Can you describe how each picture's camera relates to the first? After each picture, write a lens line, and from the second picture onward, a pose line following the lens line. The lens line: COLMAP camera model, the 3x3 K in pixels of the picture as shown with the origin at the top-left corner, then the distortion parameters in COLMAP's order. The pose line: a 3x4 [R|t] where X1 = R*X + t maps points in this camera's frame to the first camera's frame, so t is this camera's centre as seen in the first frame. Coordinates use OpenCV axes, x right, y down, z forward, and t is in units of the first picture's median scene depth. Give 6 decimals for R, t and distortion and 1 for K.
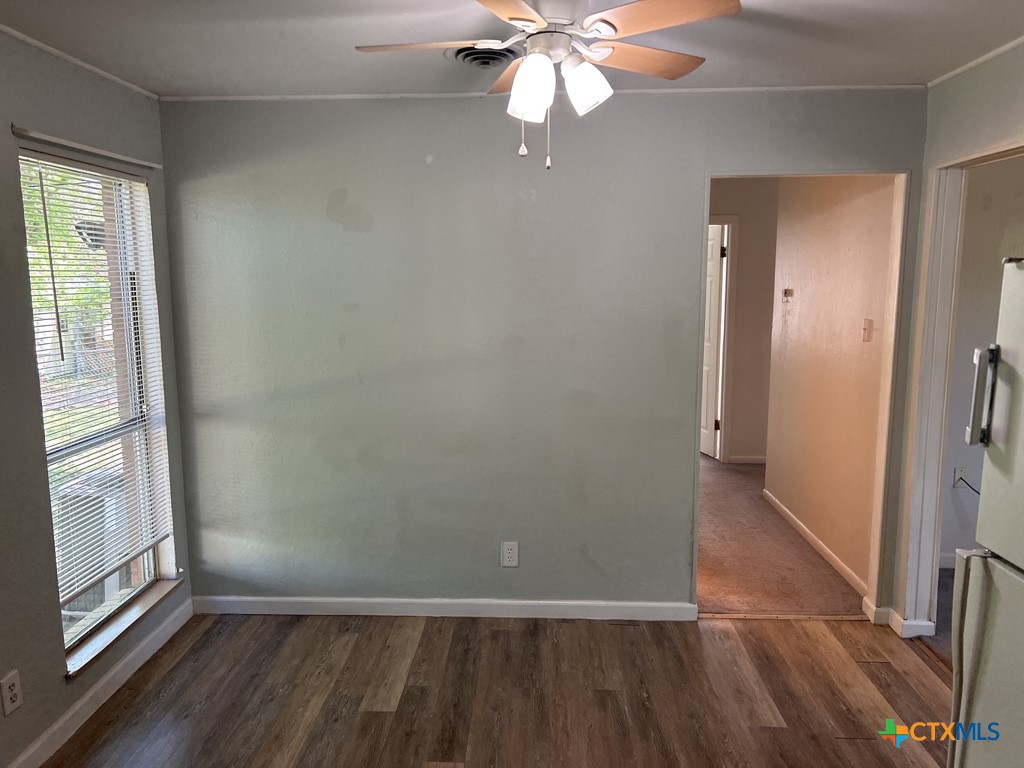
lens RADIAL K [[767.6, 0, 507.8], [0, 767.6, 382.1], [0, 0, 1]] dist [0.035702, -0.029793]
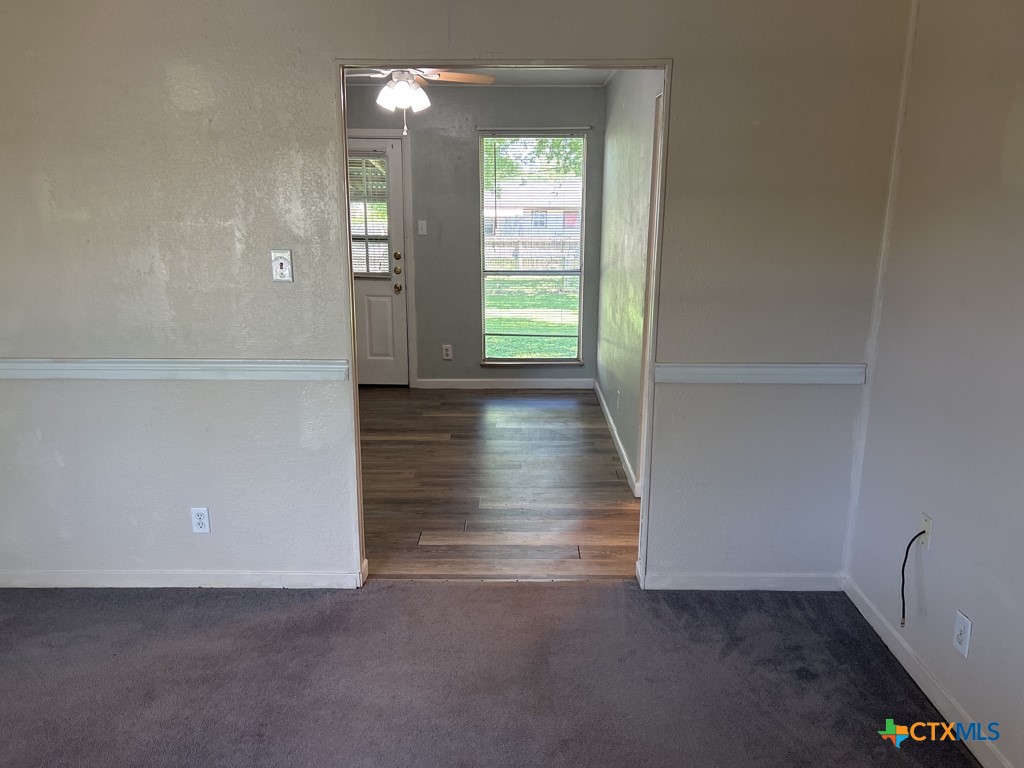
lens RADIAL K [[767.6, 0, 517.7], [0, 767.6, 387.1], [0, 0, 1]] dist [0.035702, -0.029793]
pose [[0.045112, 0.246209, -0.968166, 1.504592], [-0.144324, 0.960592, 0.237558, -0.108501], [0.988502, 0.129013, 0.078868, 0.823923]]
